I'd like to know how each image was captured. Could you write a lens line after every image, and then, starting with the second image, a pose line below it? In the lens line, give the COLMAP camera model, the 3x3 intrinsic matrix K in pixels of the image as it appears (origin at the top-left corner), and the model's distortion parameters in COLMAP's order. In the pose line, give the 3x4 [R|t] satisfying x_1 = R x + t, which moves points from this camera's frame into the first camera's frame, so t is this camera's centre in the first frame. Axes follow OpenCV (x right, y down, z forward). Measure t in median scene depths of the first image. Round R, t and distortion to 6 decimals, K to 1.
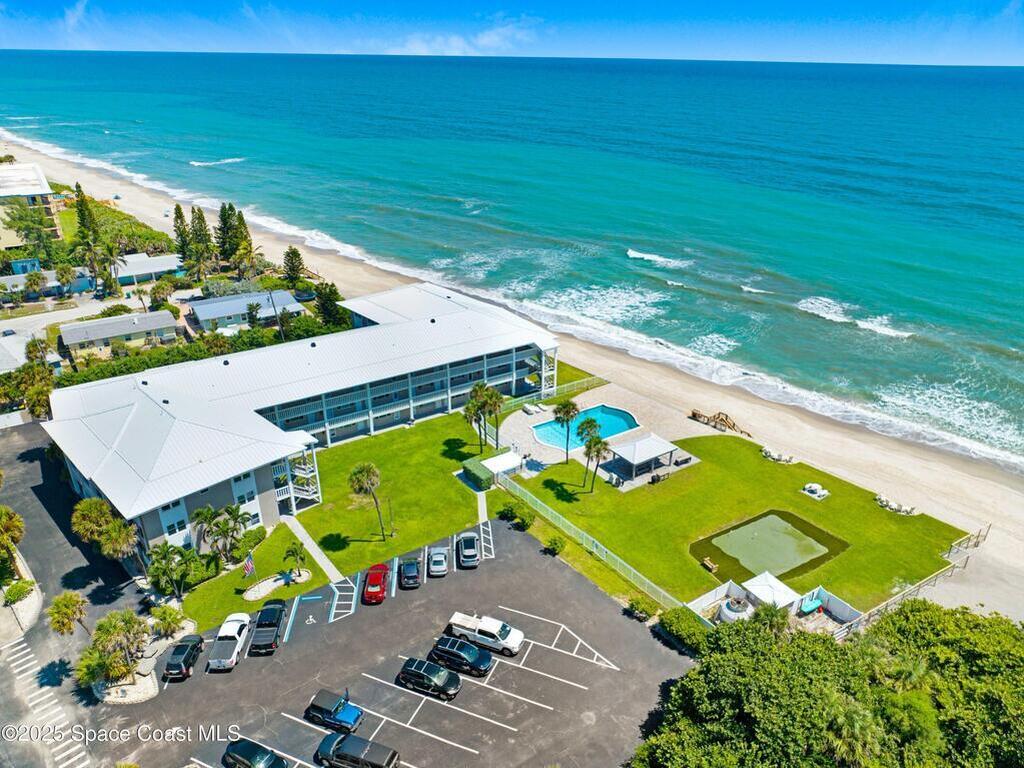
lens RADIAL K [[720.1, 0, 512.0], [0, 720.1, 384.0], [0, 0, 1]] dist [-0.006065, -0.004749]
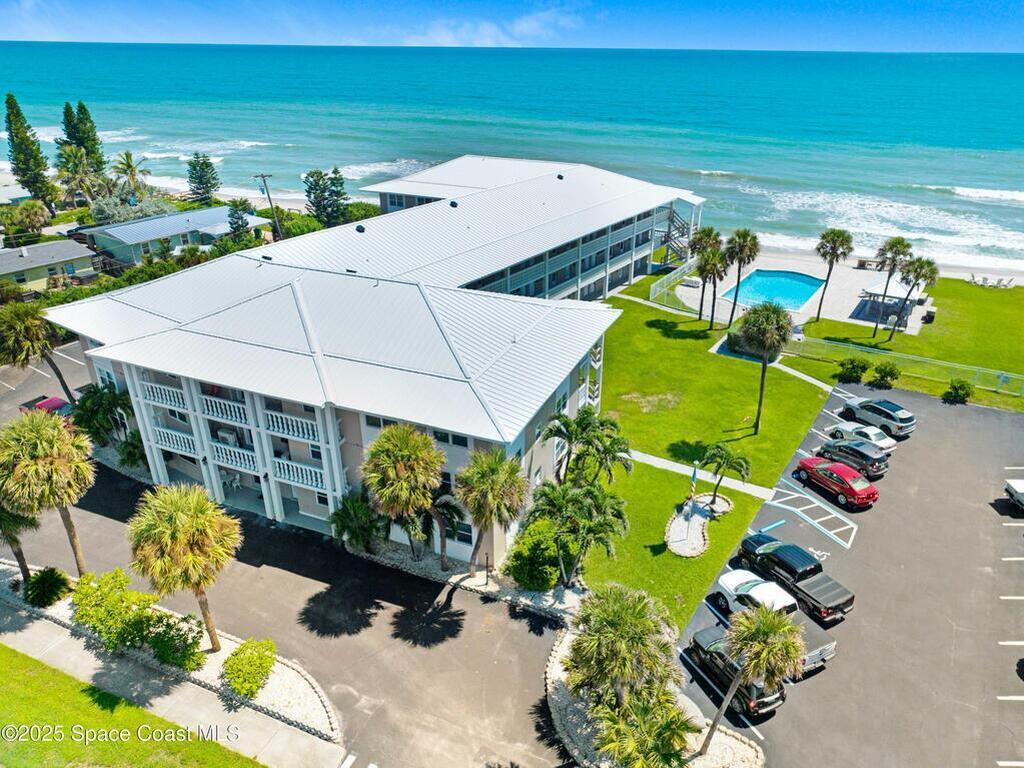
lens RADIAL K [[720.1, 0, 512.0], [0, 720.1, 384.0], [0, 0, 1]] dist [-0.006065, -0.004749]
pose [[0.921253, -0.169349, 0.350163, -0.466156], [0.172007, 0.984810, 0.023745, 0.095427], [-0.348865, 0.038355, 0.936388, 0.373045]]
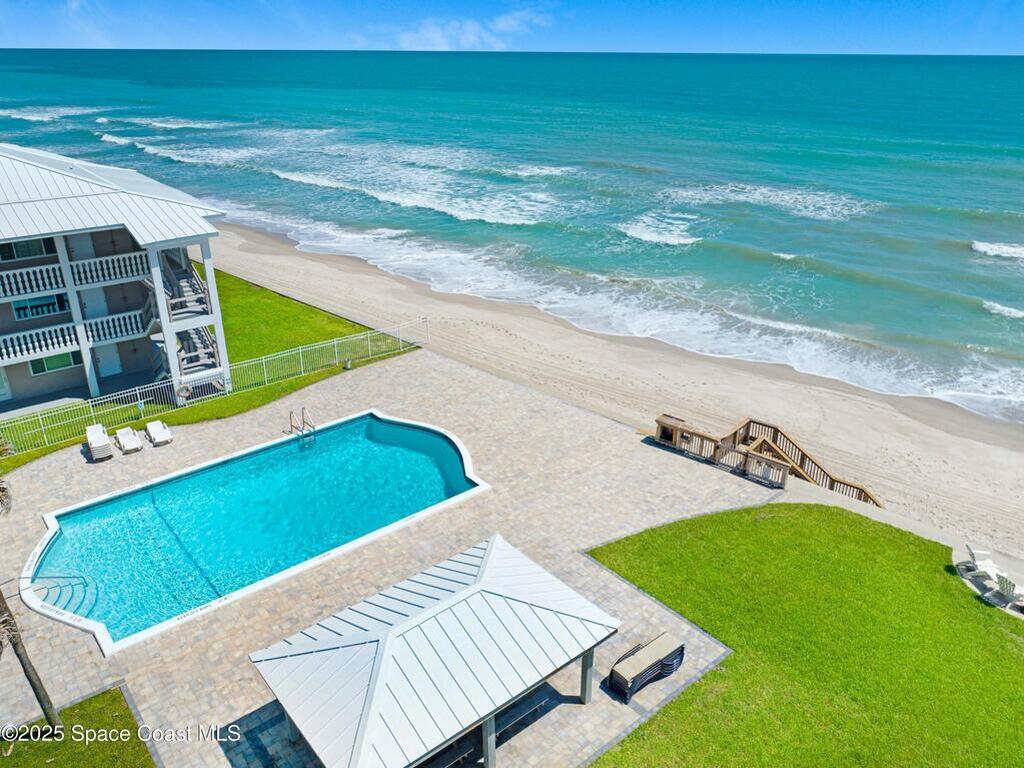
lens RADIAL K [[734.9, 0, 512.0], [0, 734.9, 384.0], [0, 0, 1]] dist [-0.006167, -0.004895]
pose [[0.995404, -0.045103, 0.084483, 0.166719], [0.046222, 0.998867, -0.011343, 0.023431], [-0.083876, 0.015196, 0.996360, 0.713549]]
